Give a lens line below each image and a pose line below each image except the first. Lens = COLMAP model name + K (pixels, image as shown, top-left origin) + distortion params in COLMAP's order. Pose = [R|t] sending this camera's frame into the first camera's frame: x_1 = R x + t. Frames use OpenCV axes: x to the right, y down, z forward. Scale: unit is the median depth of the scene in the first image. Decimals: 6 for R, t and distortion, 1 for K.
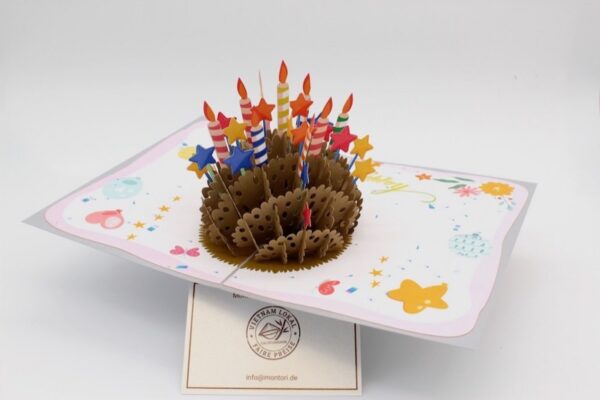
lens RADIAL K [[711.6, 0, 300.9], [0, 711.6, 199.3], [0, 0, 1]] dist [-0.077146, 0.000000]
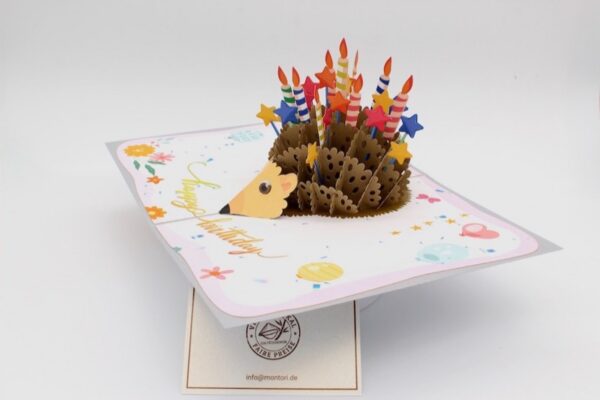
lens RADIAL K [[711.6, 0, 302.1], [0, 711.6, 201.1], [0, 0, 1]] dist [-0.077146, 0.000000]
pose [[-0.764657, -0.311092, 0.564377, -0.634605], [0.241633, 0.673471, 0.698606, -0.755835], [-0.597423, 0.670566, -0.439804, 1.562801]]
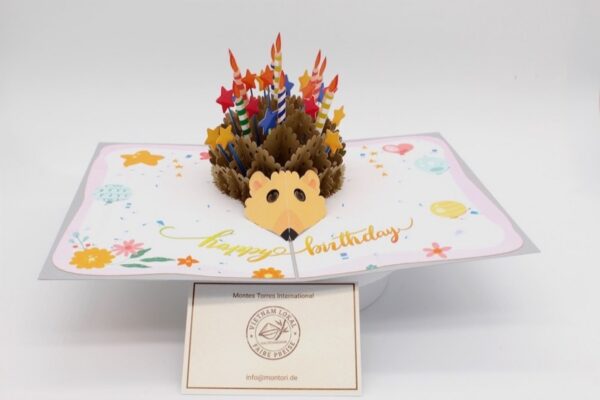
lens RADIAL K [[711.6, 0, 303.7], [0, 711.6, 198.1], [0, 0, 1]] dist [-0.077146, 0.000000]
pose [[-0.860950, 0.180958, -0.475416, 0.494844], [-0.253230, 0.658093, 0.709076, -0.777149], [0.441181, 0.730868, -0.520760, 1.661458]]
